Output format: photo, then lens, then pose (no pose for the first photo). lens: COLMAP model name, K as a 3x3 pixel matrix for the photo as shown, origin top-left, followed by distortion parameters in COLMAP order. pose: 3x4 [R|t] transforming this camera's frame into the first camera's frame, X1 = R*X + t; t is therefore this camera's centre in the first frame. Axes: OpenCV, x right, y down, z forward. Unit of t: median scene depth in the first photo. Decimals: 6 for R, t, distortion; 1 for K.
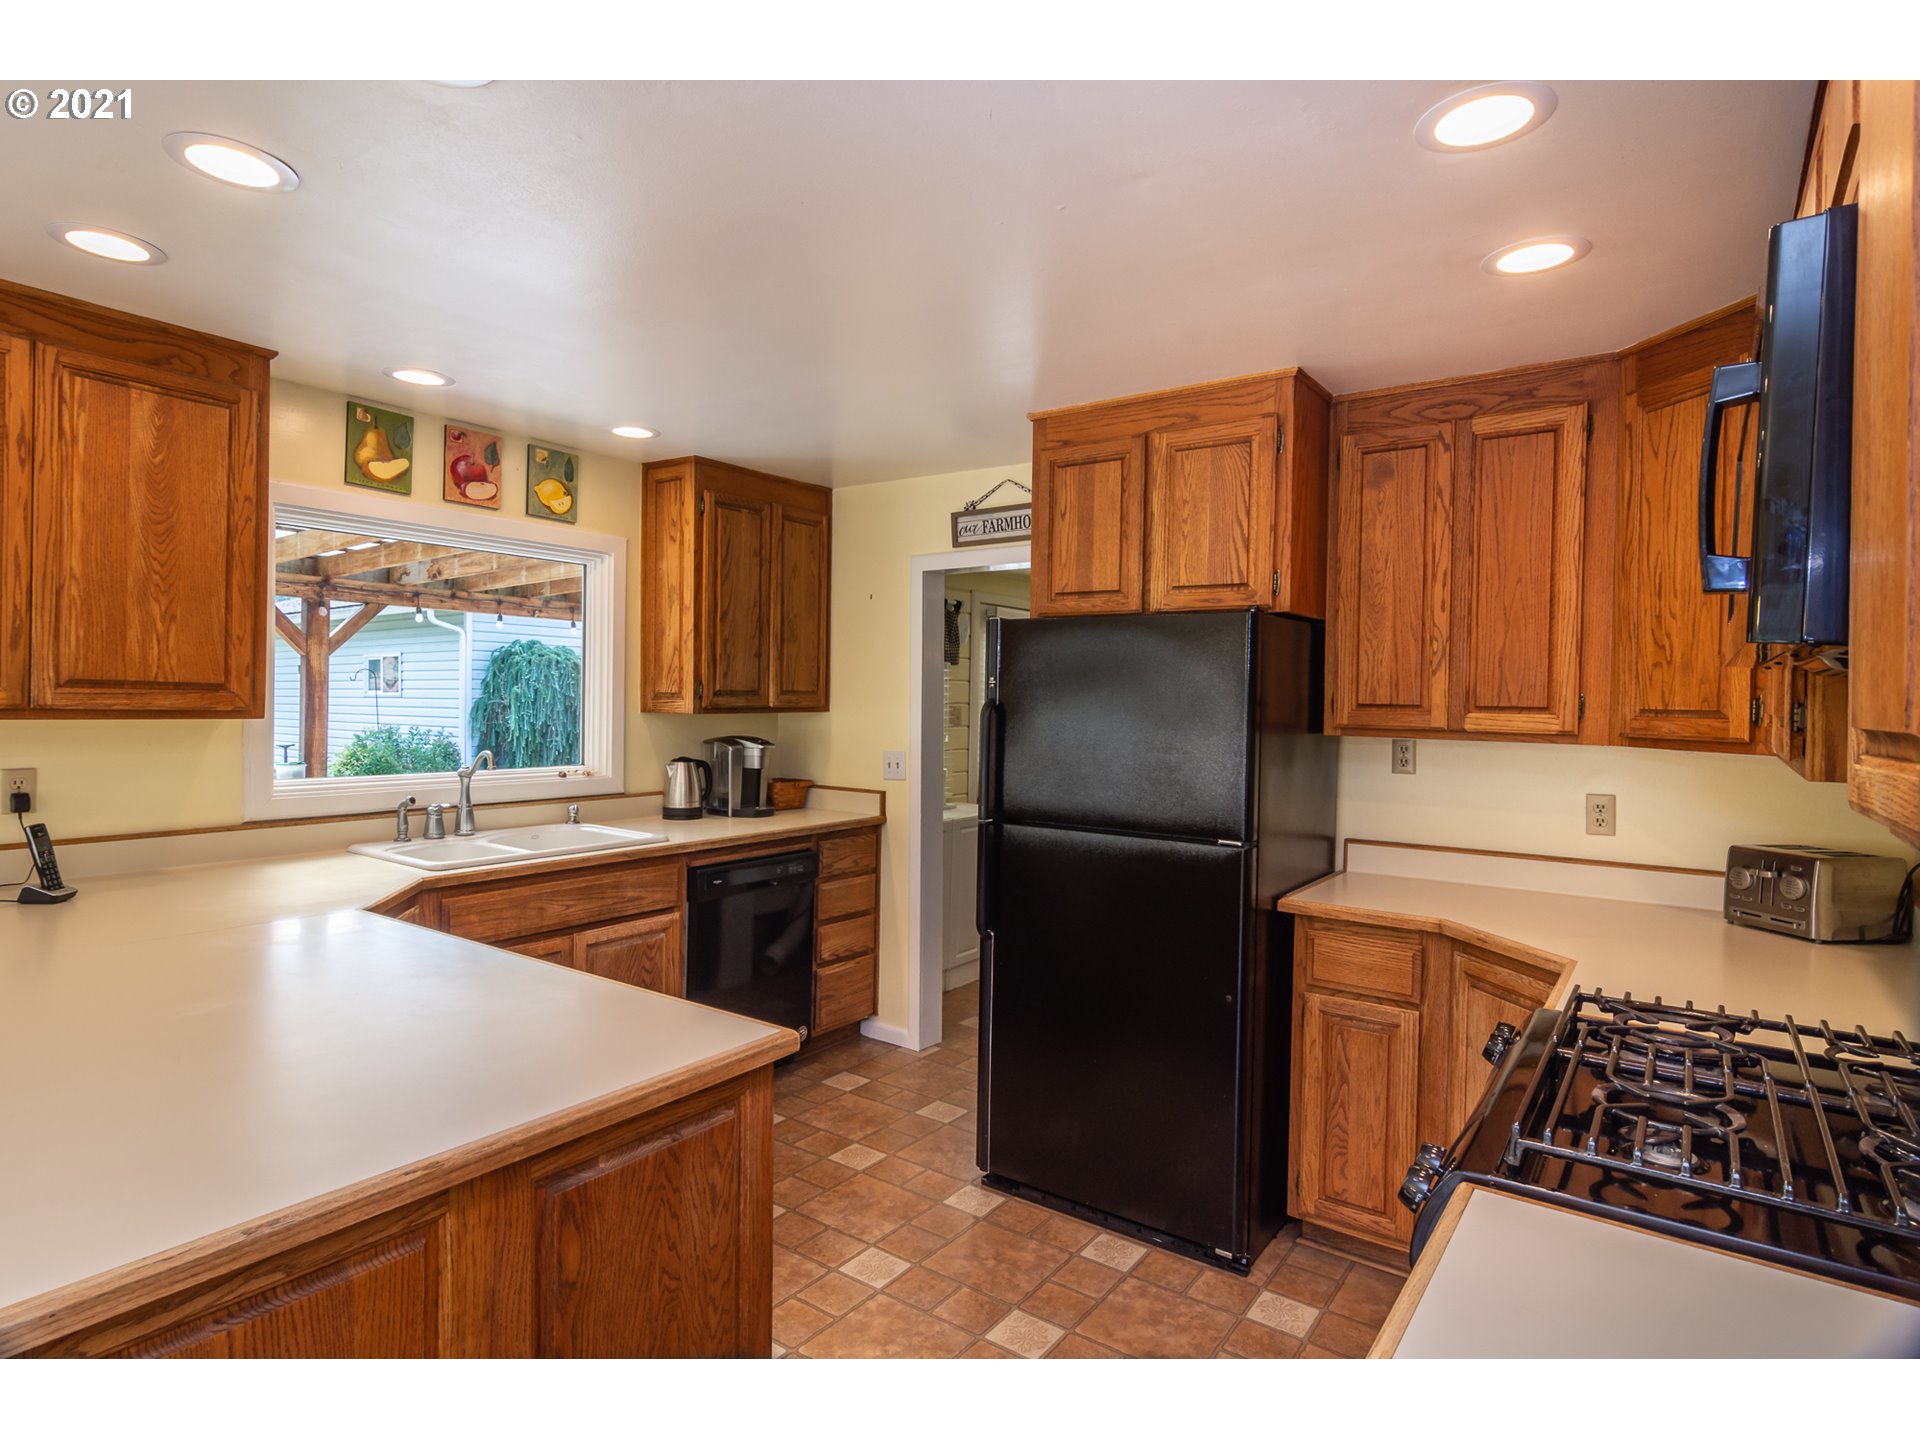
lens RADIAL K [[1027.4, 0, 949.7], [0, 1027.4, 715.8], [0, 0, 1]] dist [-0.004092, 0.002057]
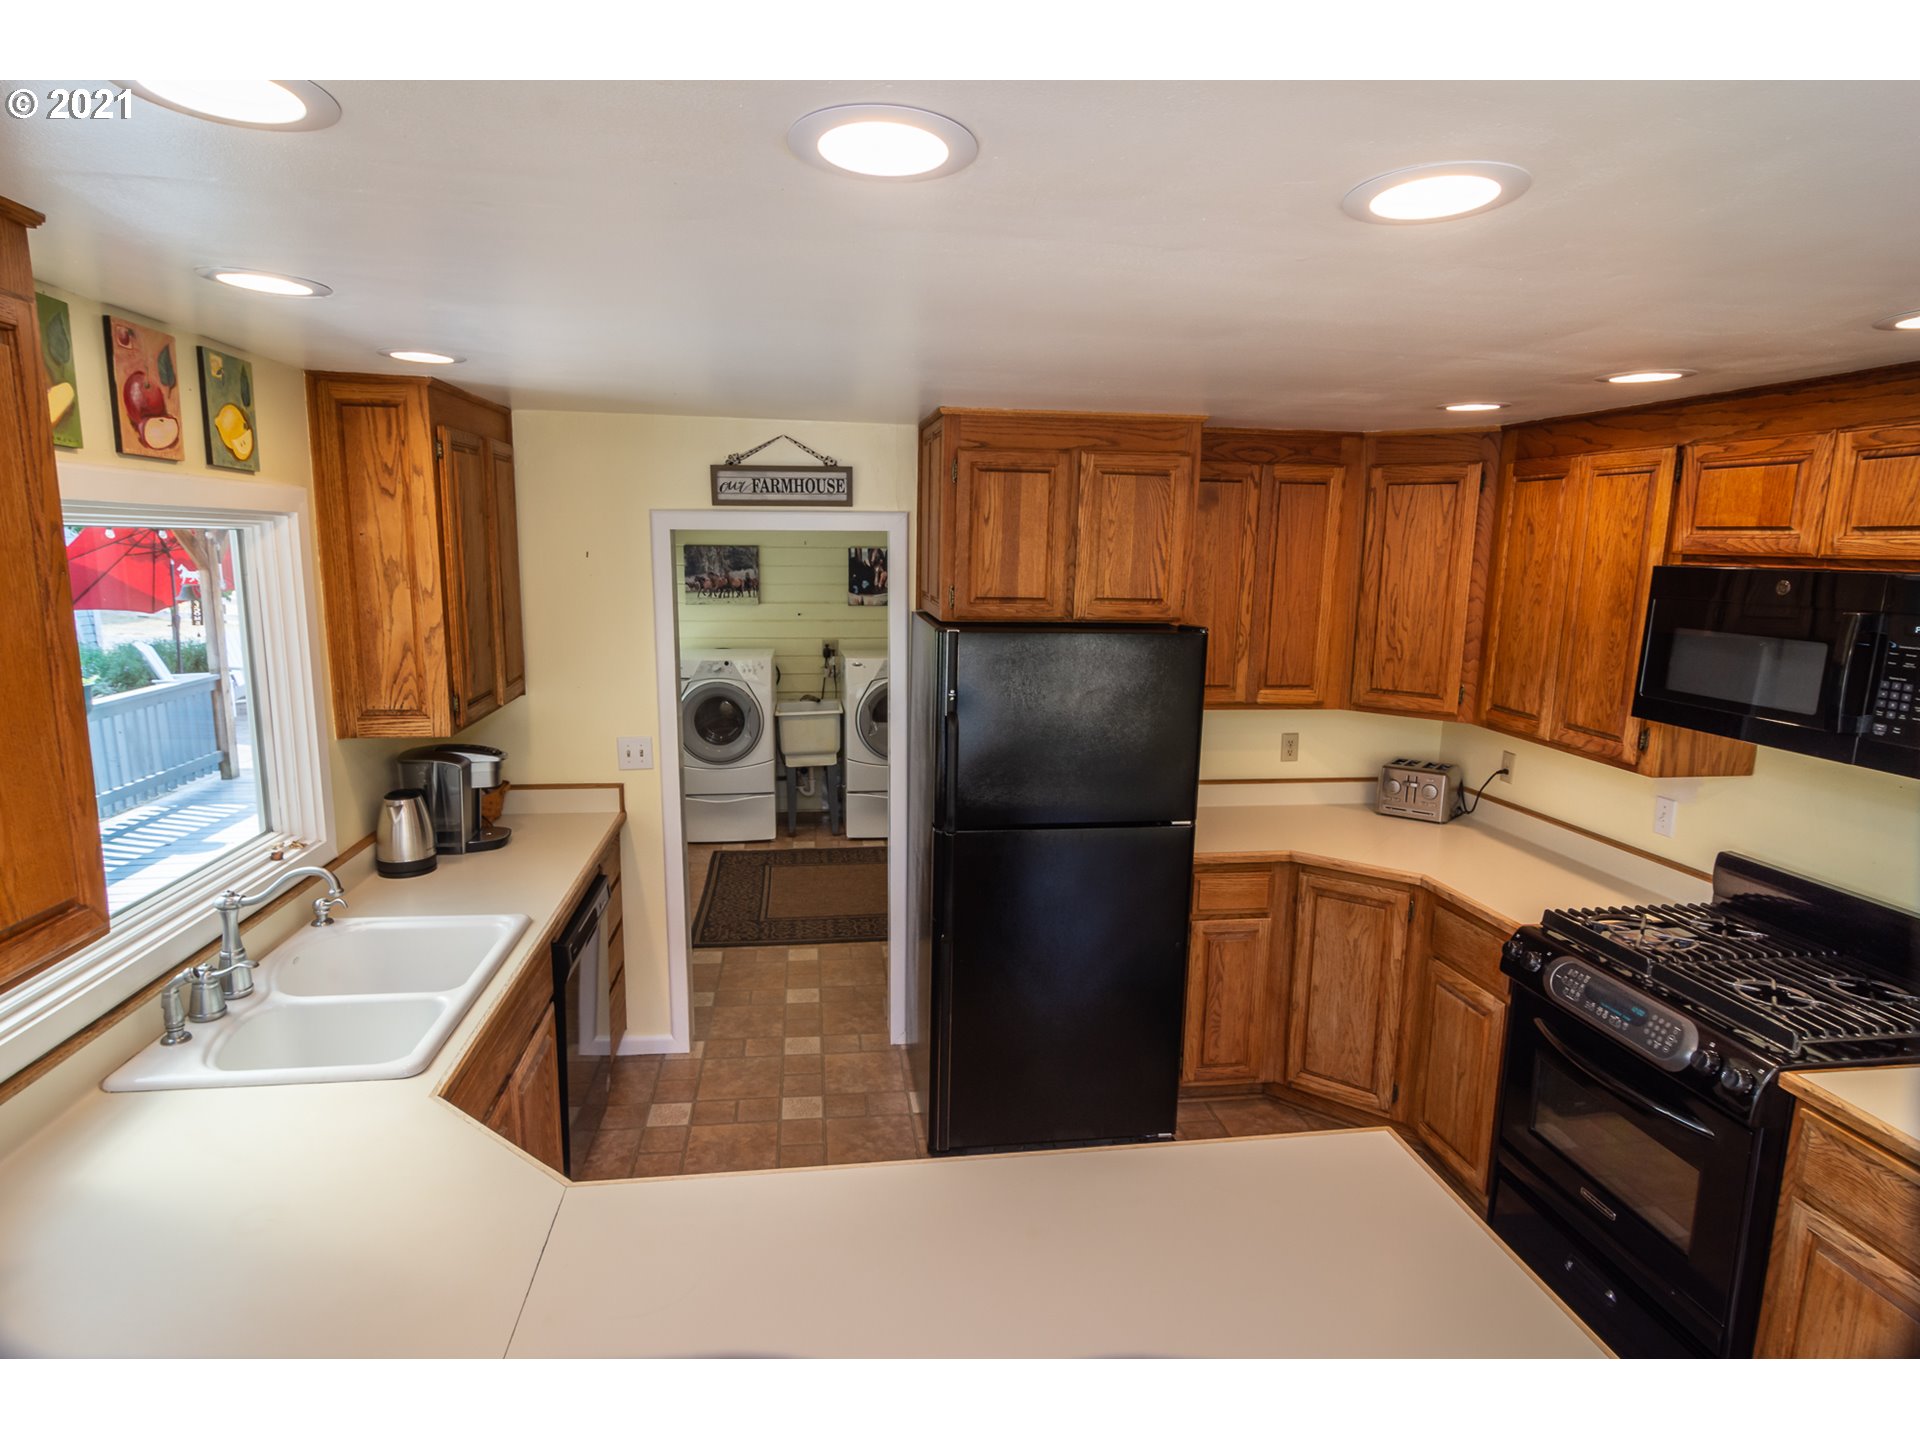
lens RADIAL K [[1027.4, 0, 949.7], [0, 1027.4, 715.8], [0, 0, 1]] dist [-0.004092, 0.002057]
pose [[0.723488, -0.120478, 0.679743, -0.668889], [0.008463, 0.986127, 0.165774, -0.186230], [-0.690285, -0.114183, 0.714471, 0.305478]]
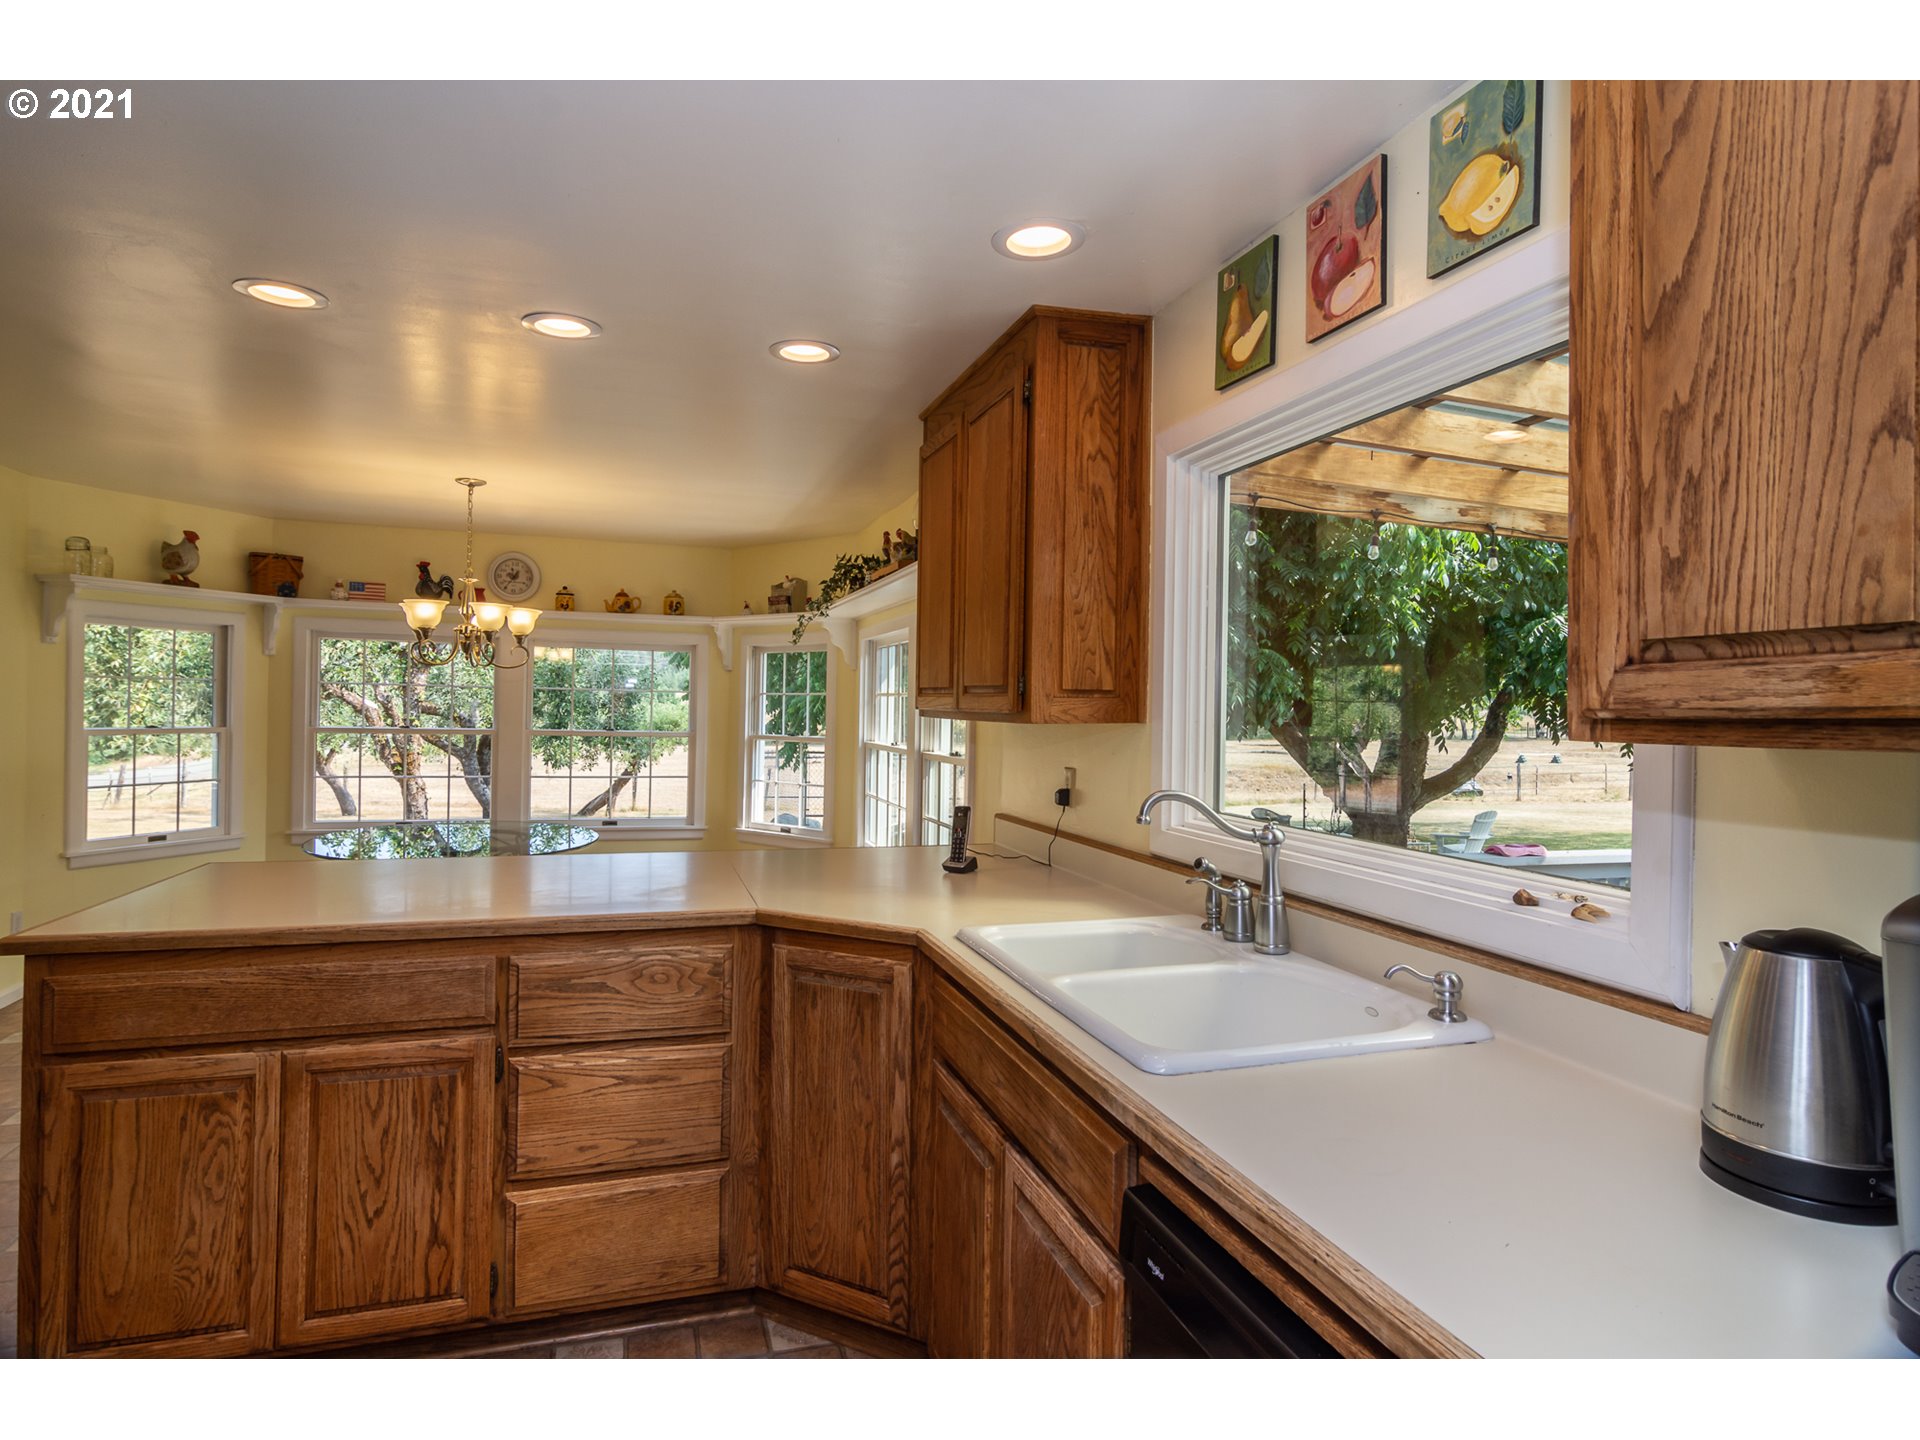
lens RADIAL K [[1027.4, 0, 949.7], [0, 1027.4, 715.8], [0, 0, 1]] dist [-0.004092, 0.002057]
pose [[-0.599076, -0.021271, -0.800410, 0.078225], [-0.038738, 0.999246, 0.002439, -0.002756], [0.799755, 0.032468, -0.599448, 1.404943]]
